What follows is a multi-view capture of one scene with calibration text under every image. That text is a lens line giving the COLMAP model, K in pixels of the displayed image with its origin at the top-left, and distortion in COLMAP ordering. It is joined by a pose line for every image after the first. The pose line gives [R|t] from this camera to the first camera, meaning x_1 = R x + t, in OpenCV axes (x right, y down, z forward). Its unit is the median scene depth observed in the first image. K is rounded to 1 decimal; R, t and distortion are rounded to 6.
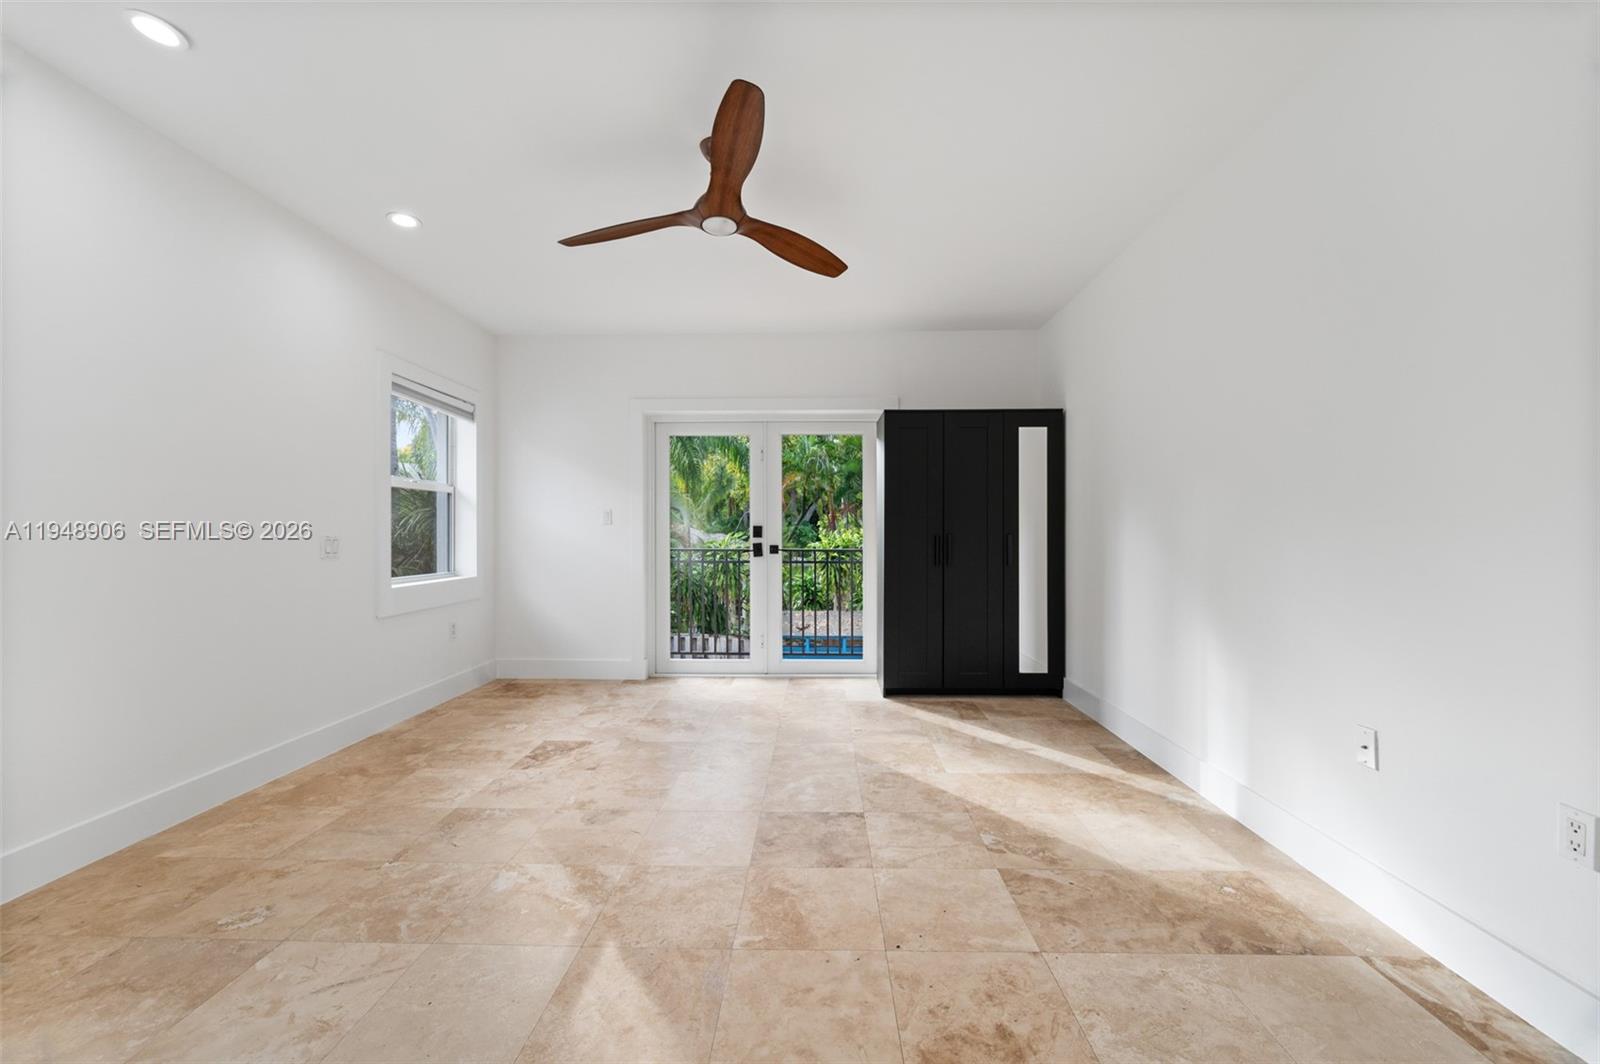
lens RADIAL K [[633.2, 0, 806.1], [0, 633.2, 527.5], [0, 0, 1]] dist [0.003231, -0.000007]
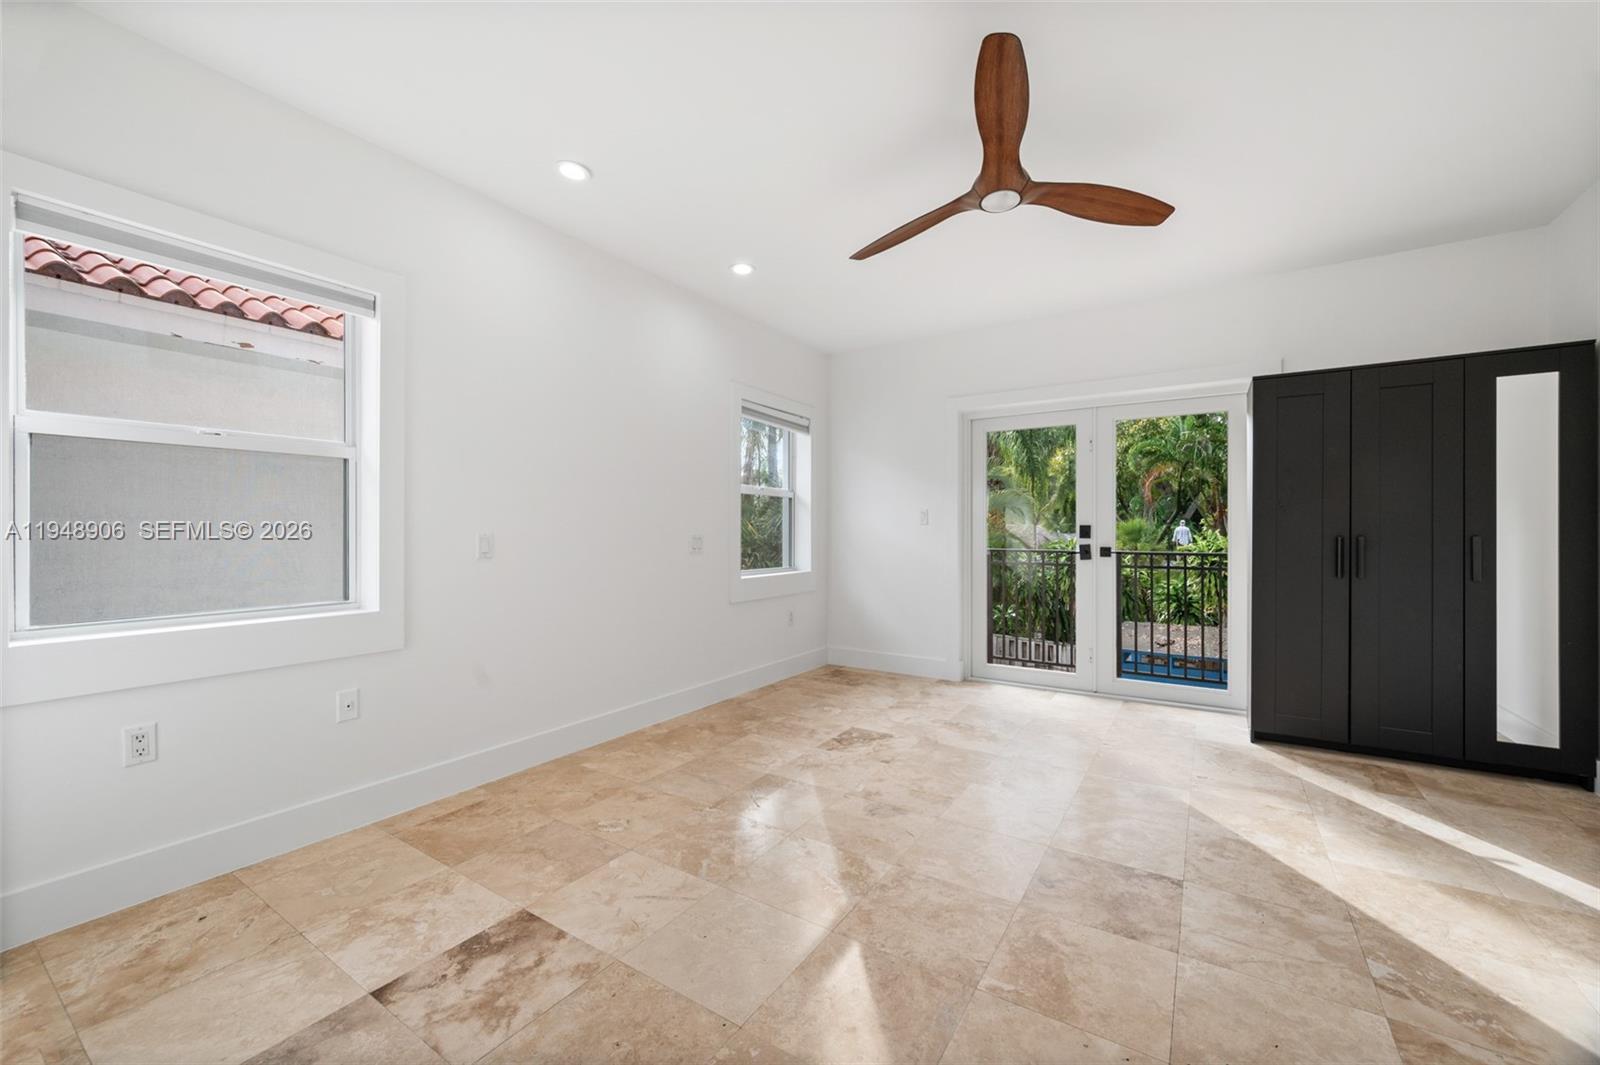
lens RADIAL K [[633.2, 0, 806.1], [0, 633.2, 528.0], [0, 0, 1]] dist [0.003231, -0.000007]
pose [[0.852984, -0.002702, -0.521930, 0.090582], [0.003238, 0.999995, 0.000114, 0.000040], [0.521927, -0.001787, 0.852988, 0.054818]]
